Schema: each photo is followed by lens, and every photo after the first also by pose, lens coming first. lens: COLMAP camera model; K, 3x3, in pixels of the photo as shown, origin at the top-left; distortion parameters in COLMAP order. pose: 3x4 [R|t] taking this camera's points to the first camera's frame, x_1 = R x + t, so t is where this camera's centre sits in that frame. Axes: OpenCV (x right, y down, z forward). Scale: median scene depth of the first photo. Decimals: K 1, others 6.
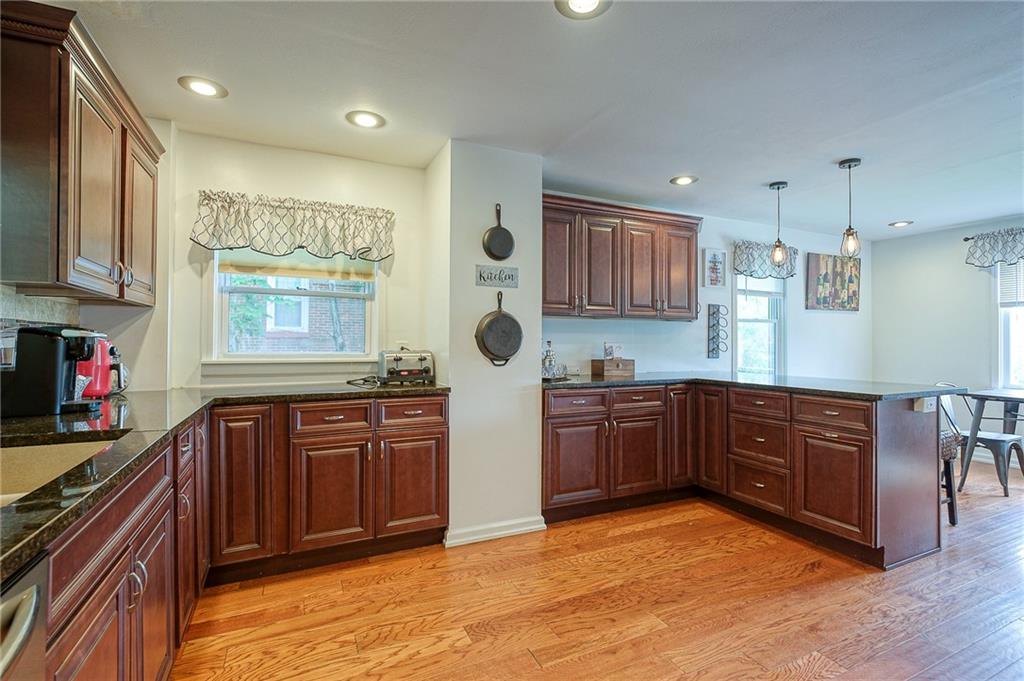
lens RADIAL K [[474.9, 0, 515.1], [0, 474.9, 337.5], [0, 0, 1]] dist [-0.001587, -0.003690]
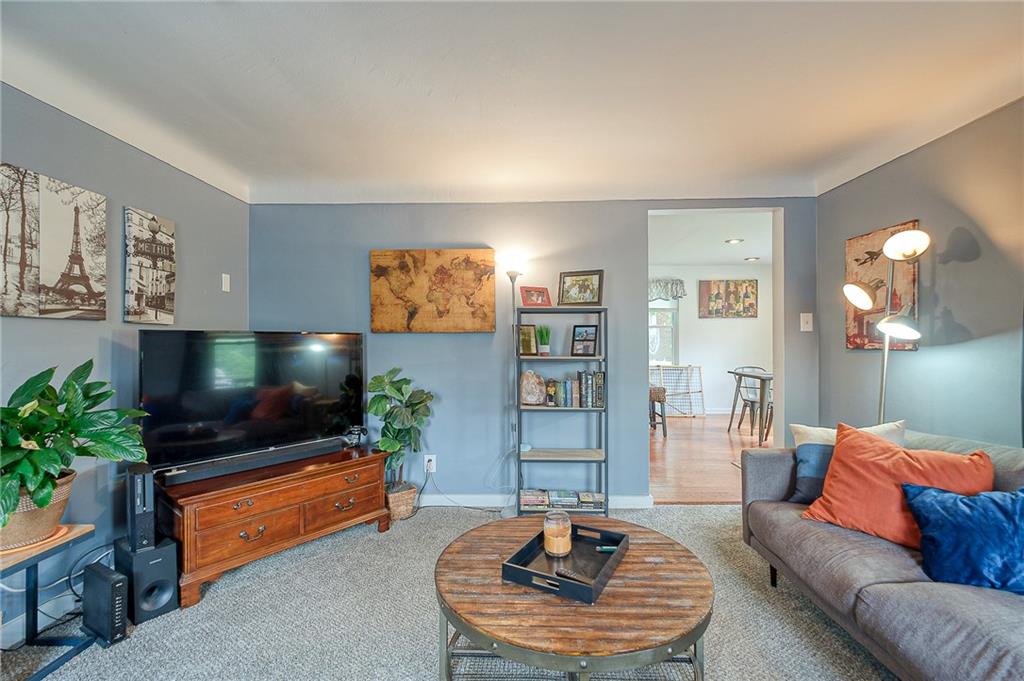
lens RADIAL K [[442.7, 0, 517.7], [0, 442.7, 341.2], [0, 0, 1]] dist [-0.003751, -0.000081]
pose [[0.894394, -0.003307, -0.447268, 1.109879], [0.007130, 0.999951, 0.006864, -0.001256], [0.447223, -0.009328, 0.894374, -0.768251]]
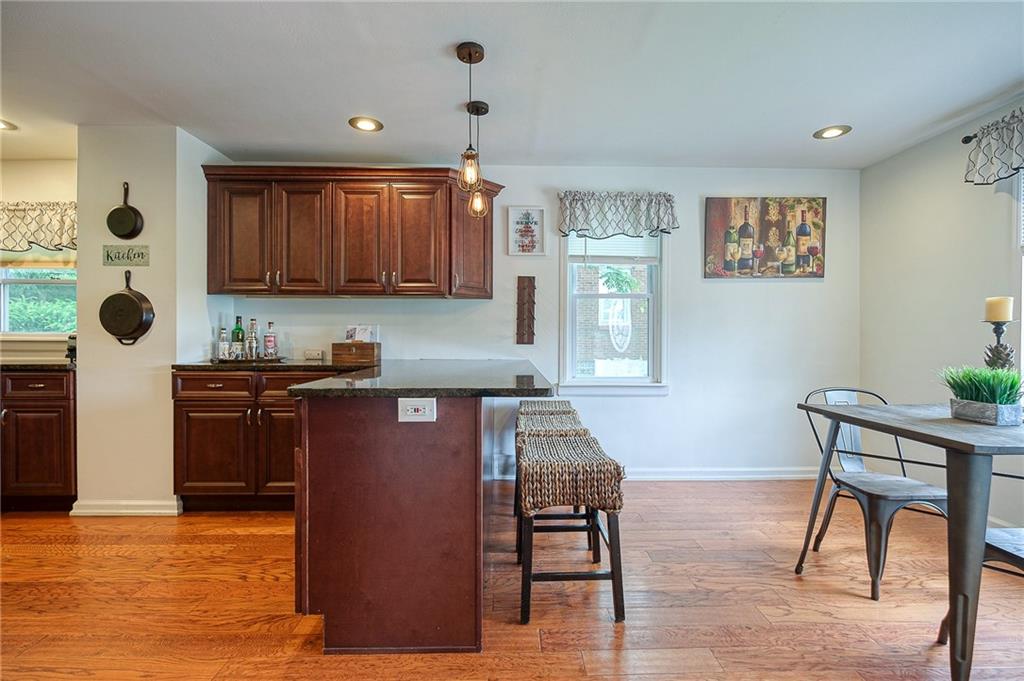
lens RADIAL K [[460.2, 0, 517.5], [0, 460.2, 338.6], [0, 0, 1]] dist [-0.004925, -0.001539]
pose [[0.914898, 0.003001, -0.403675, 0.971625], [0.003028, 0.999893, 0.014295, 0.030866], [0.403675, -0.014301, 0.914791, 0.394618]]
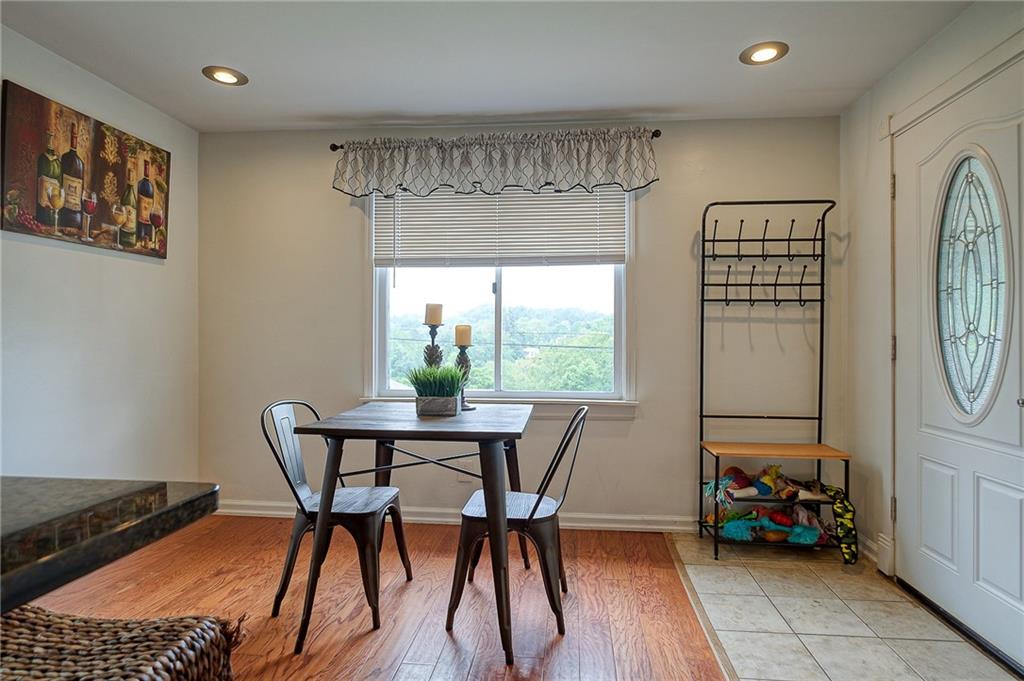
lens RADIAL K [[551.2, 0, 517.0], [0, 551.2, 337.5], [0, 0, 1]] dist [-0.006544, -0.002687]
pose [[0.510166, -0.000524, 0.860076, 0.687868], [-0.008495, 0.999948, 0.005648, 0.032177], [-0.860034, -0.010188, 0.510135, 0.645446]]
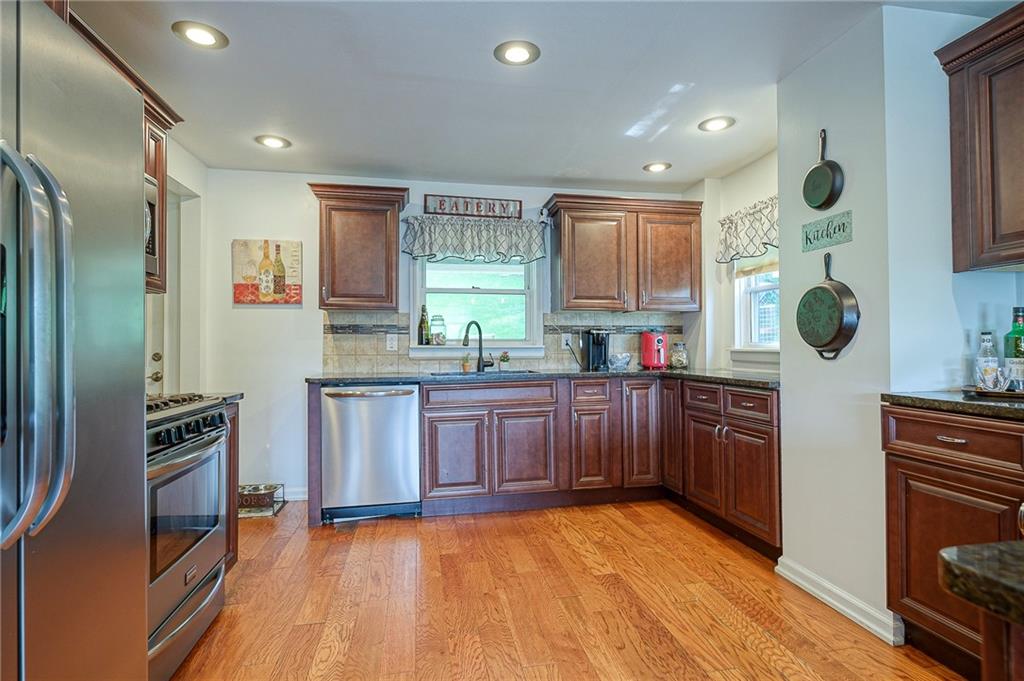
lens RADIAL K [[524.3, 0, 515.4], [0, 524.3, 339.1], [0, 0, 1]] dist [-0.003578, -0.002752]
pose [[-0.251820, -0.013296, -0.967683, 0.726612], [0.015820, 0.999715, -0.017853, 0.031632], [0.967645, -0.019805, -0.251538, 0.657063]]
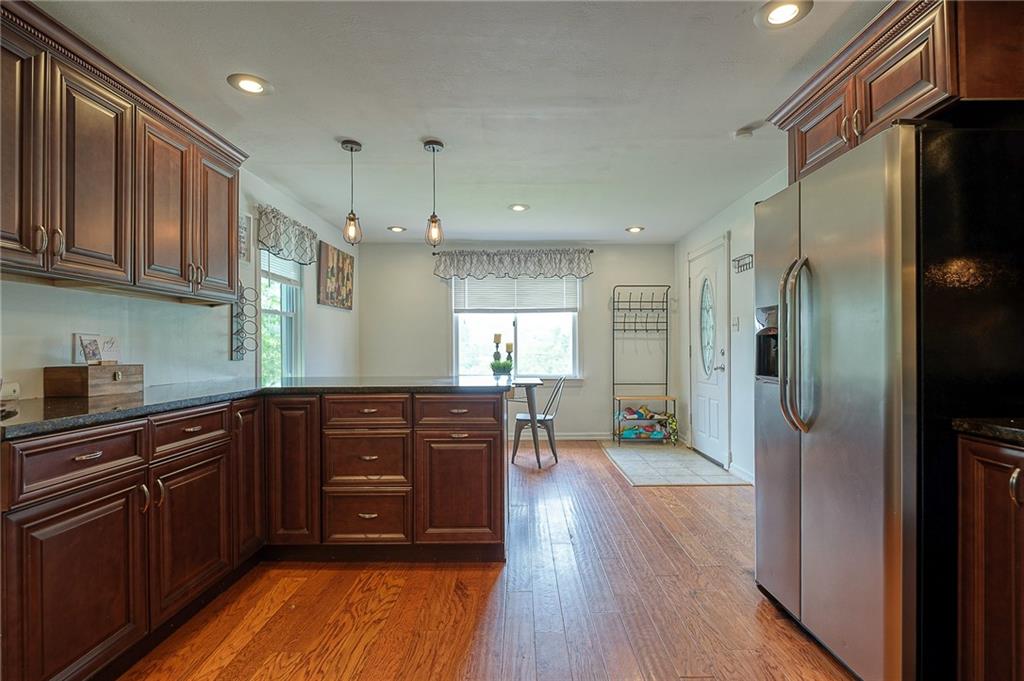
lens RADIAL K [[500.4, 0, 522.3], [0, 500.4, 346.2], [0, 0, 1]] dist [-0.001251, -0.002432]
pose [[0.419785, -0.002028, 0.907621, -0.117820], [-0.000577, 0.999997, 0.002501, 0.026992], [-0.907624, -0.001574, 0.419782, 0.395162]]
